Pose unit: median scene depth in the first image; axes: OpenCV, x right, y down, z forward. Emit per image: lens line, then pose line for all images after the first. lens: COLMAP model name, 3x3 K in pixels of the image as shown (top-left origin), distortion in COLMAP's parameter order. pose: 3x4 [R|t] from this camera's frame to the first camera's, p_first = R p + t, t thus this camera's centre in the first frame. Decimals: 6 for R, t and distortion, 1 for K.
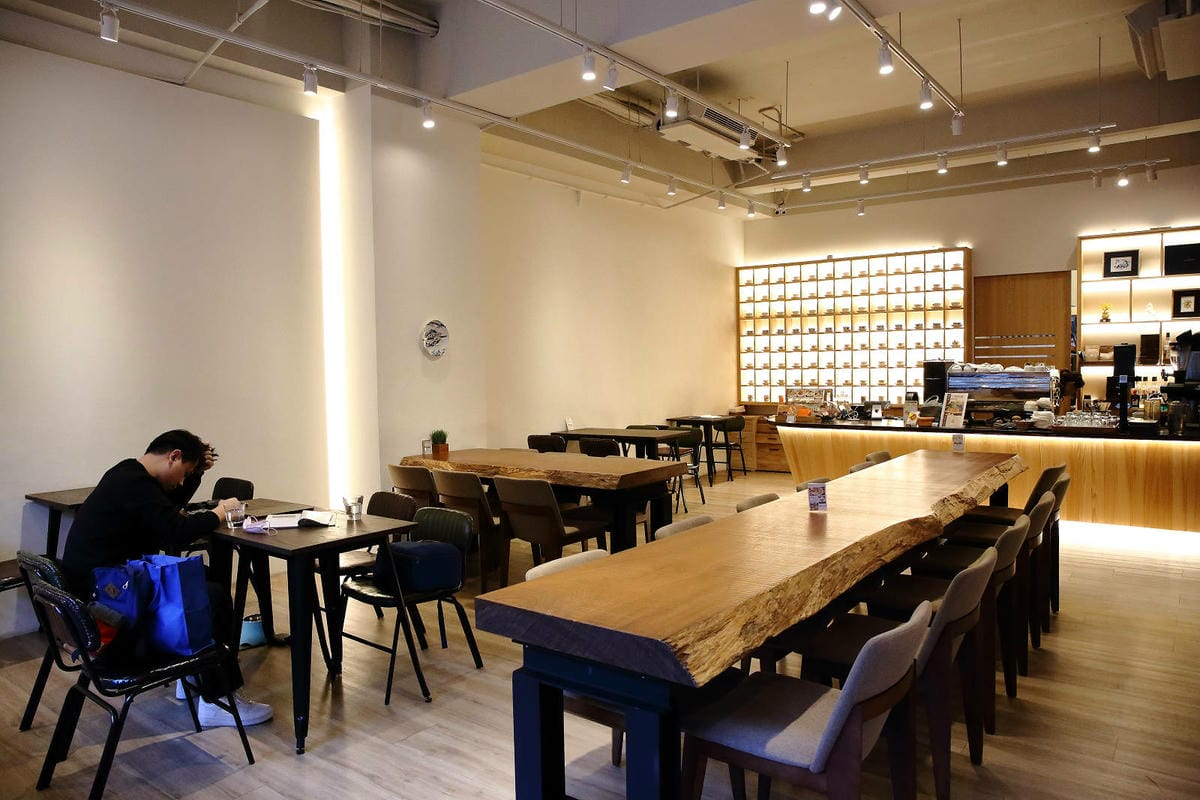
lens RADIAL K [[816.3, 0, 599.6], [0, 816.3, 397.2], [0, 0, 1]] dist [-0.012873, 0.000077]
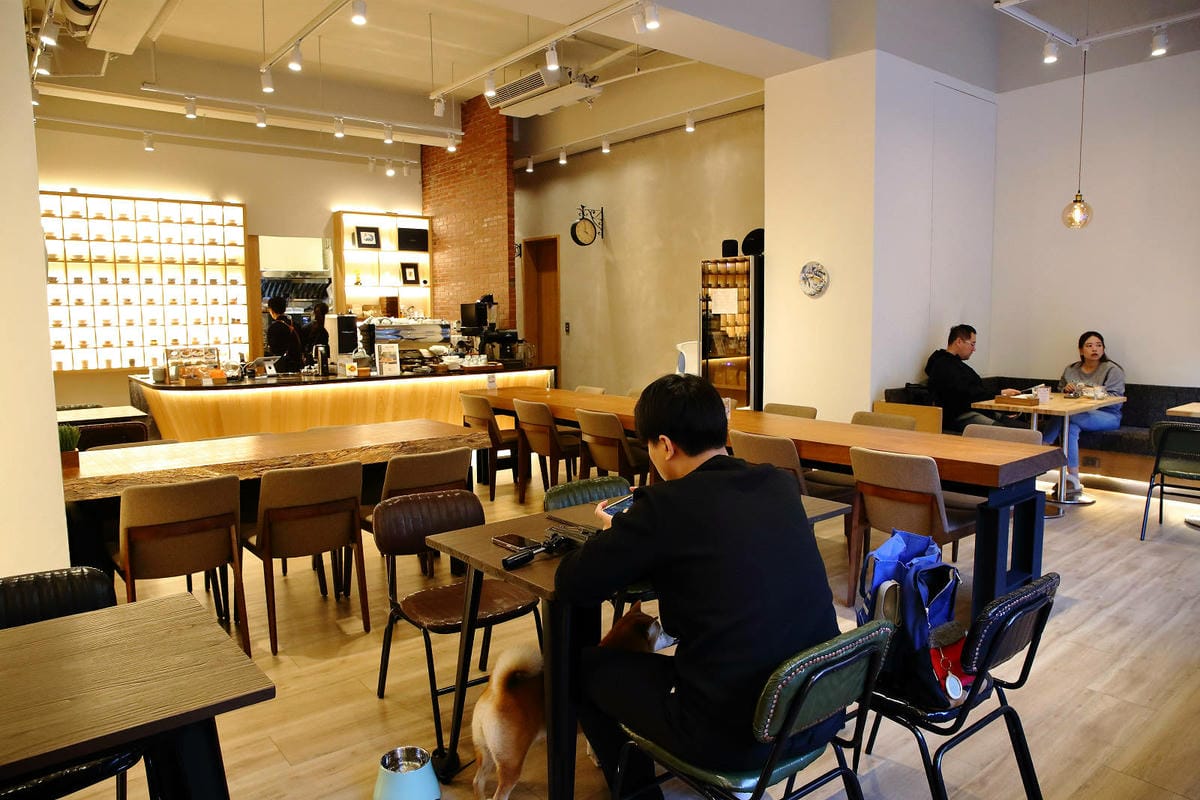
lens RADIAL K [[816.3, 0, 599.4], [0, 816.3, 401.6], [0, 0, 1]] dist [-0.012873, 0.000077]
pose [[0.258686, -0.094865, 0.961292, -0.472762], [0.048285, 0.995192, 0.085217, -0.006704], [-0.964754, 0.024371, 0.262023, 0.353075]]
